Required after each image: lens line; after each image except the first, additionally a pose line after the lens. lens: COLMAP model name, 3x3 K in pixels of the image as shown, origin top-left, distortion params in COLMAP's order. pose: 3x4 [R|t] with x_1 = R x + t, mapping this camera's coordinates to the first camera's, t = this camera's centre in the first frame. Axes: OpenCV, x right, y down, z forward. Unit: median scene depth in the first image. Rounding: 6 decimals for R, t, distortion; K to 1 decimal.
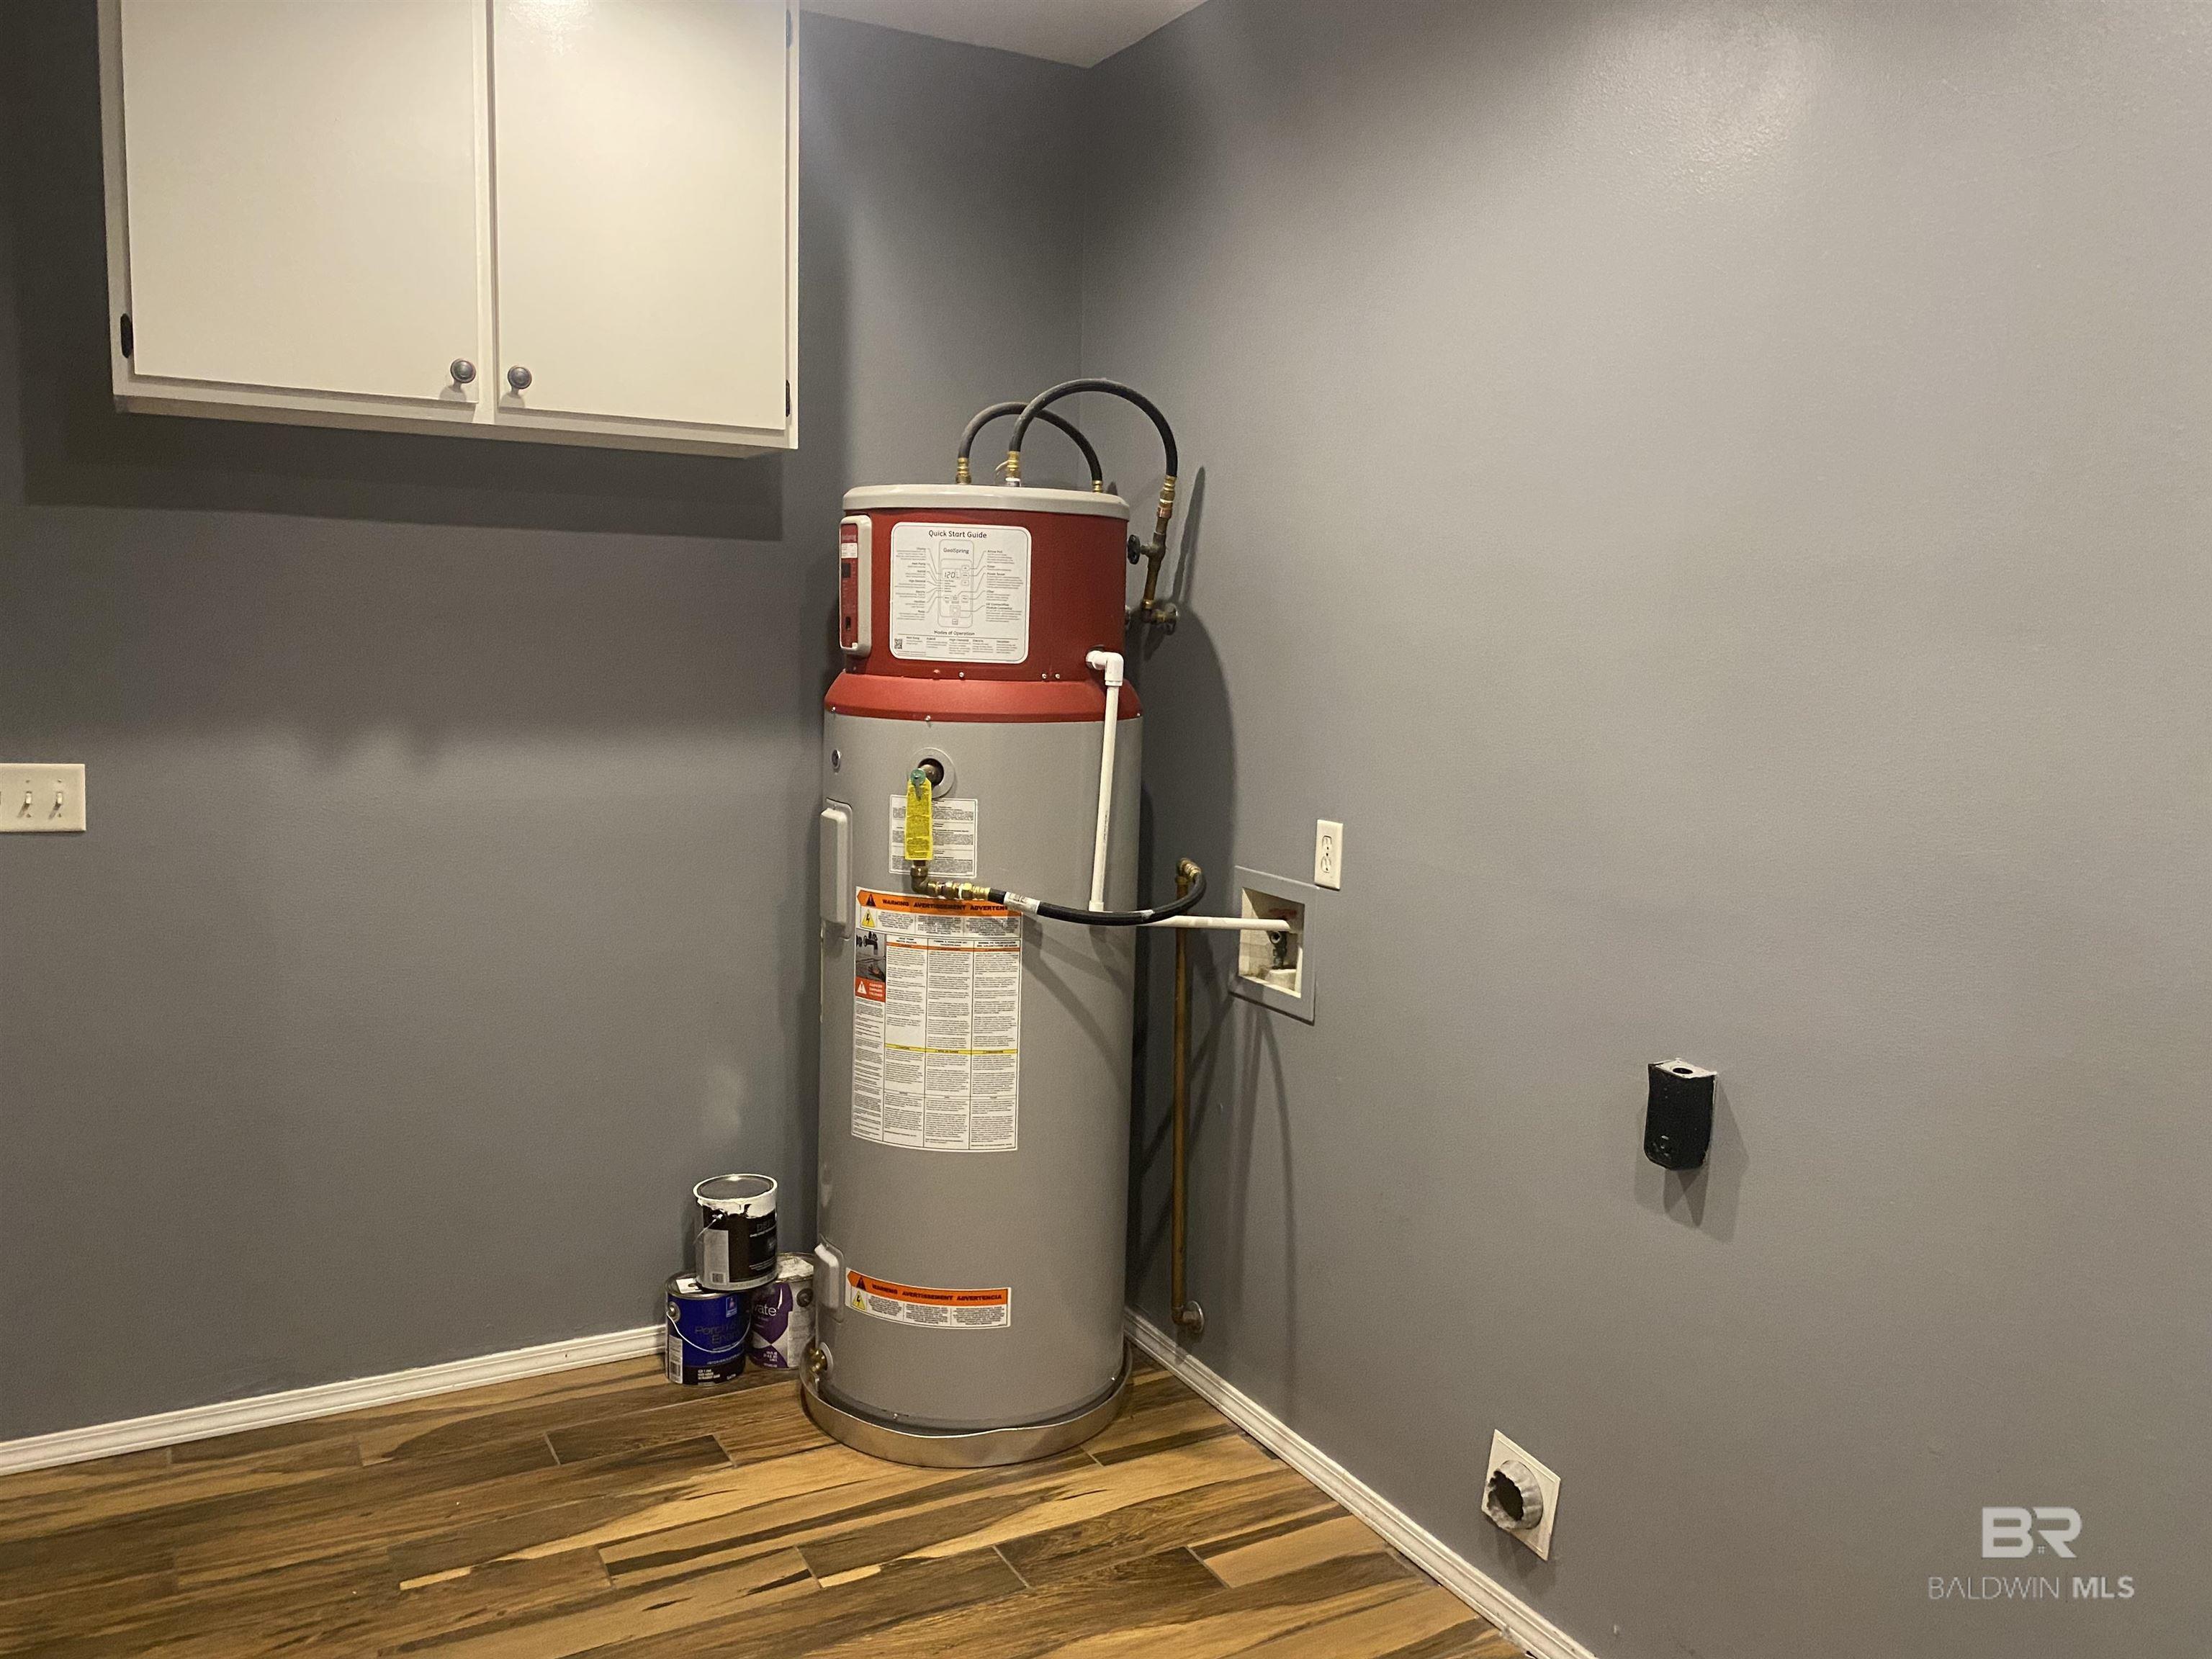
lens RADIAL K [[1658.1, 0, 1088.0], [0, 1658.1, 798.1], [0, 0, 1]] dist [0.047623, -0.049348]
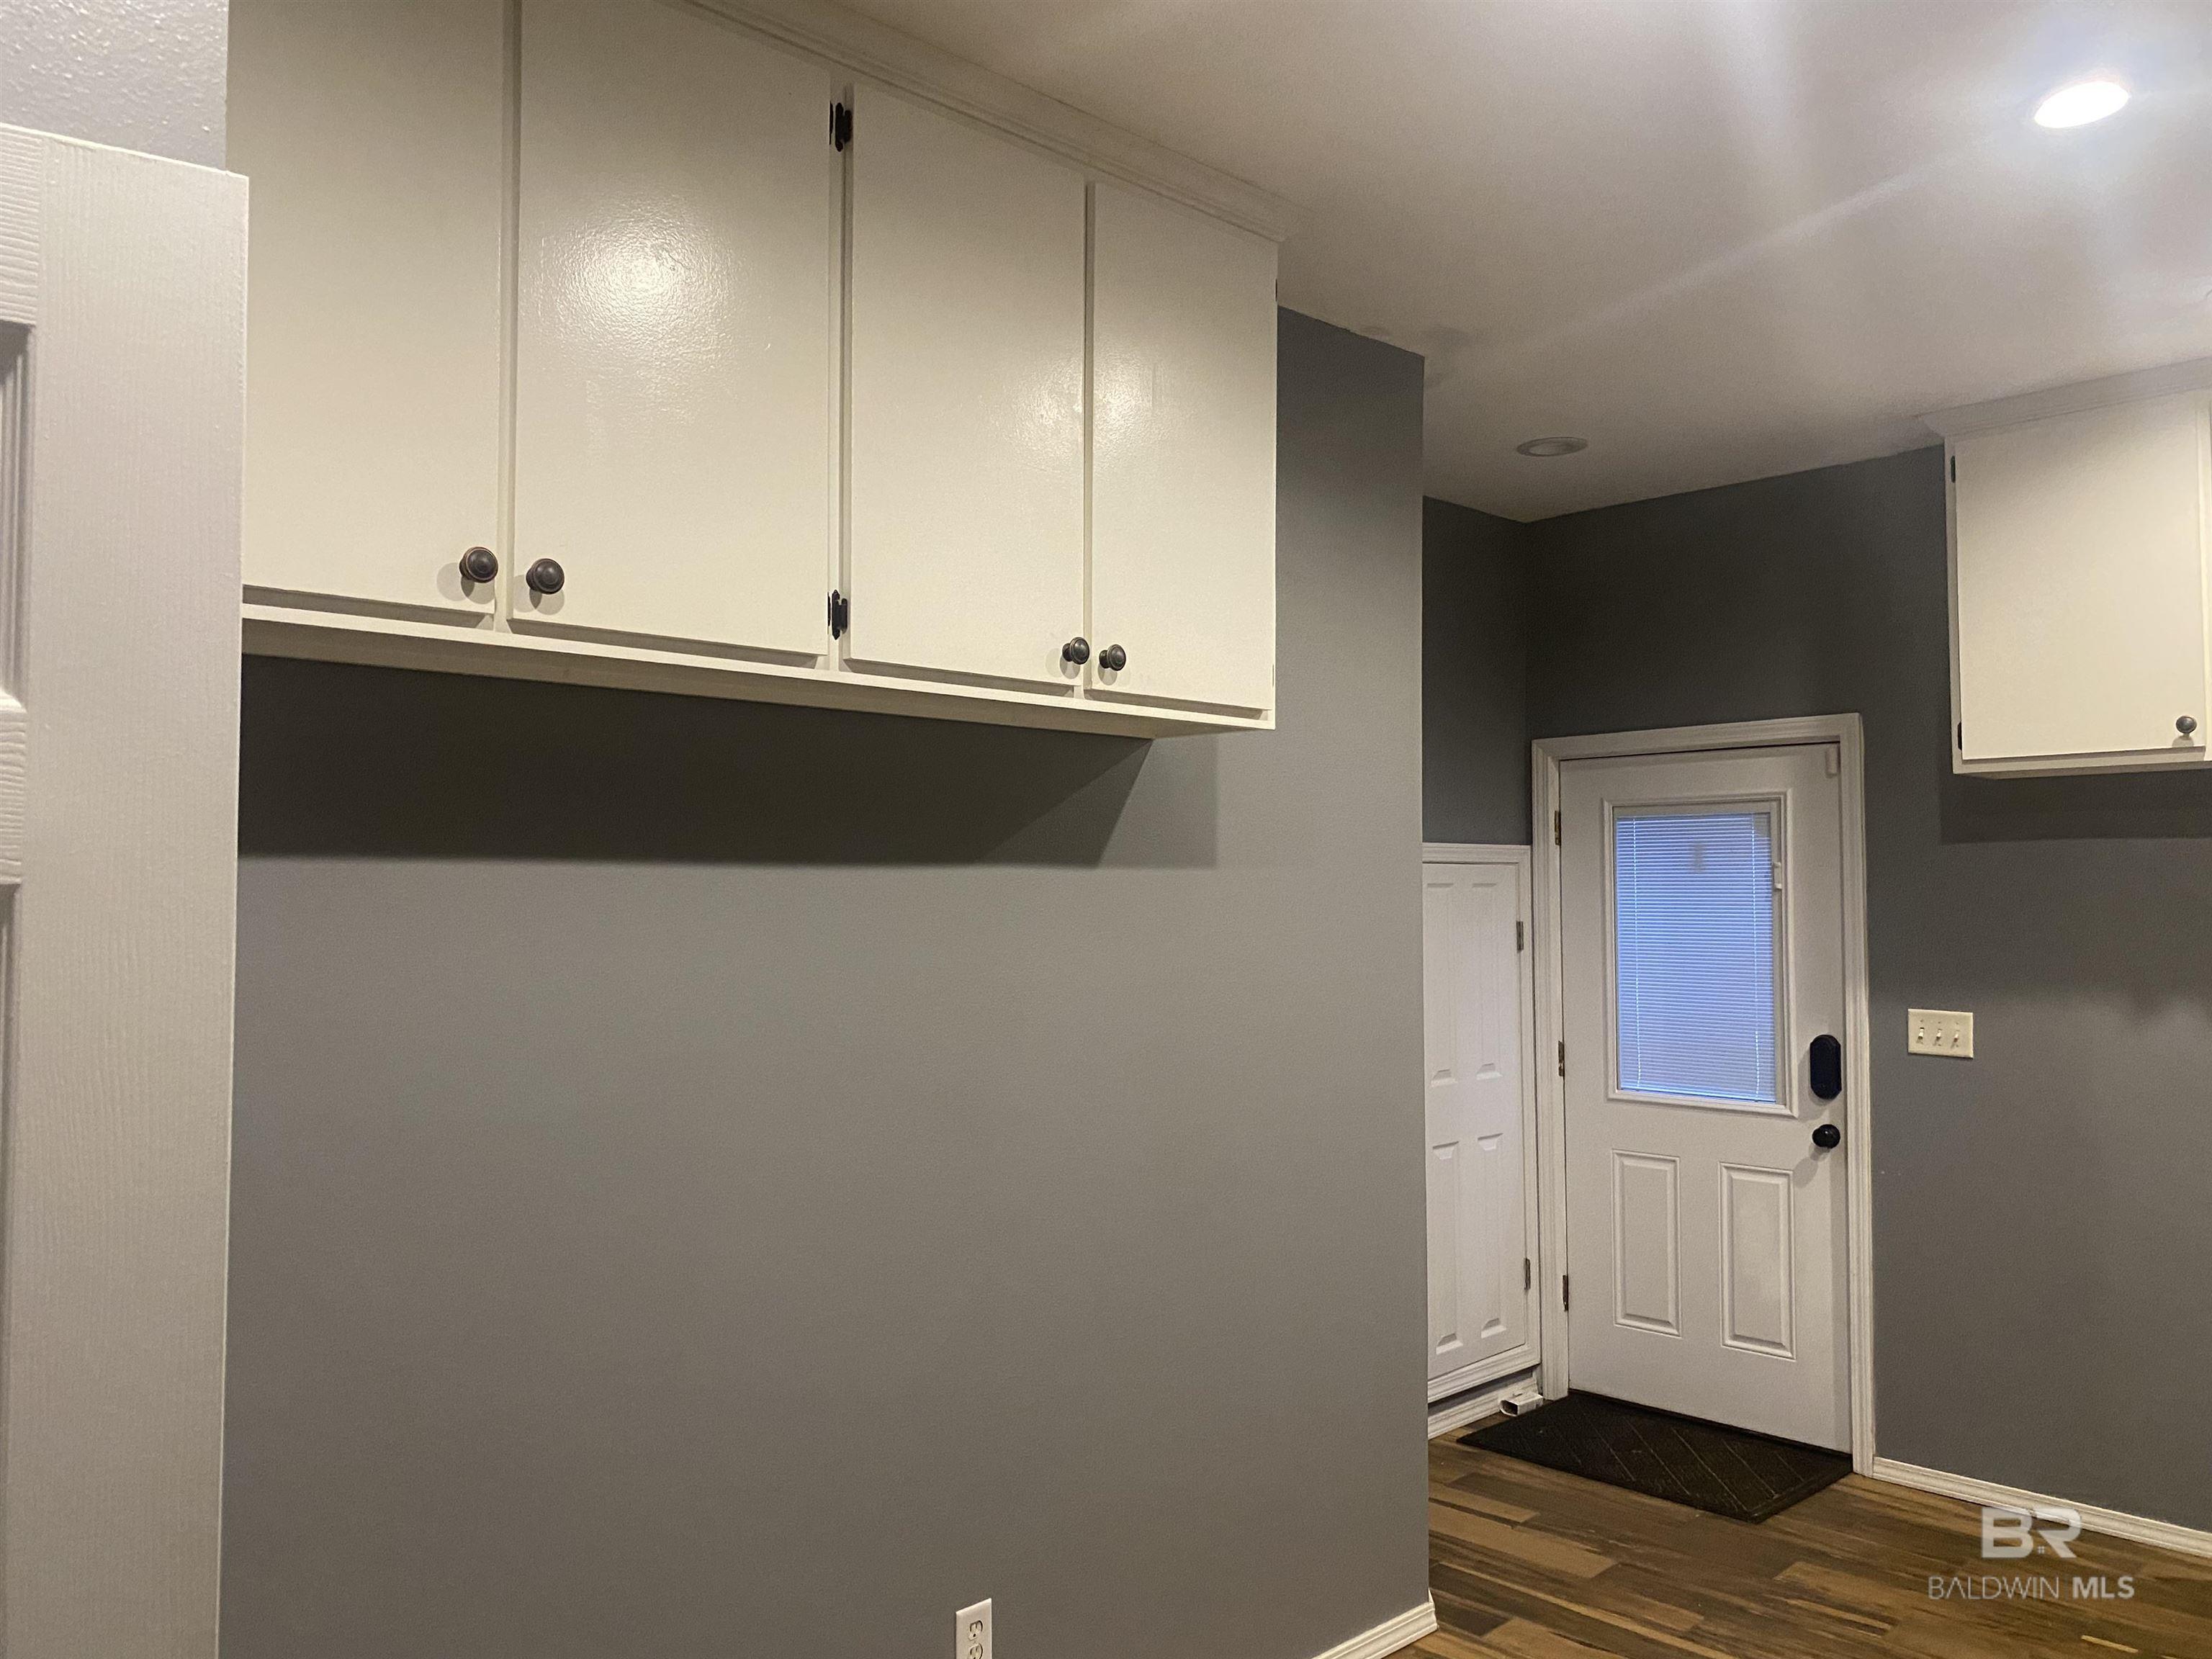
lens RADIAL K [[1658.1, 0, 1106.9], [0, 1658.1, 831.2], [0, 0, 1]] dist [0.047623, -0.049348]
pose [[0.258327, -0.065424, -0.963840, 0.660671], [-0.090398, 0.991690, -0.091542, 0.025728], [0.961819, 0.110777, 0.250266, -0.138477]]
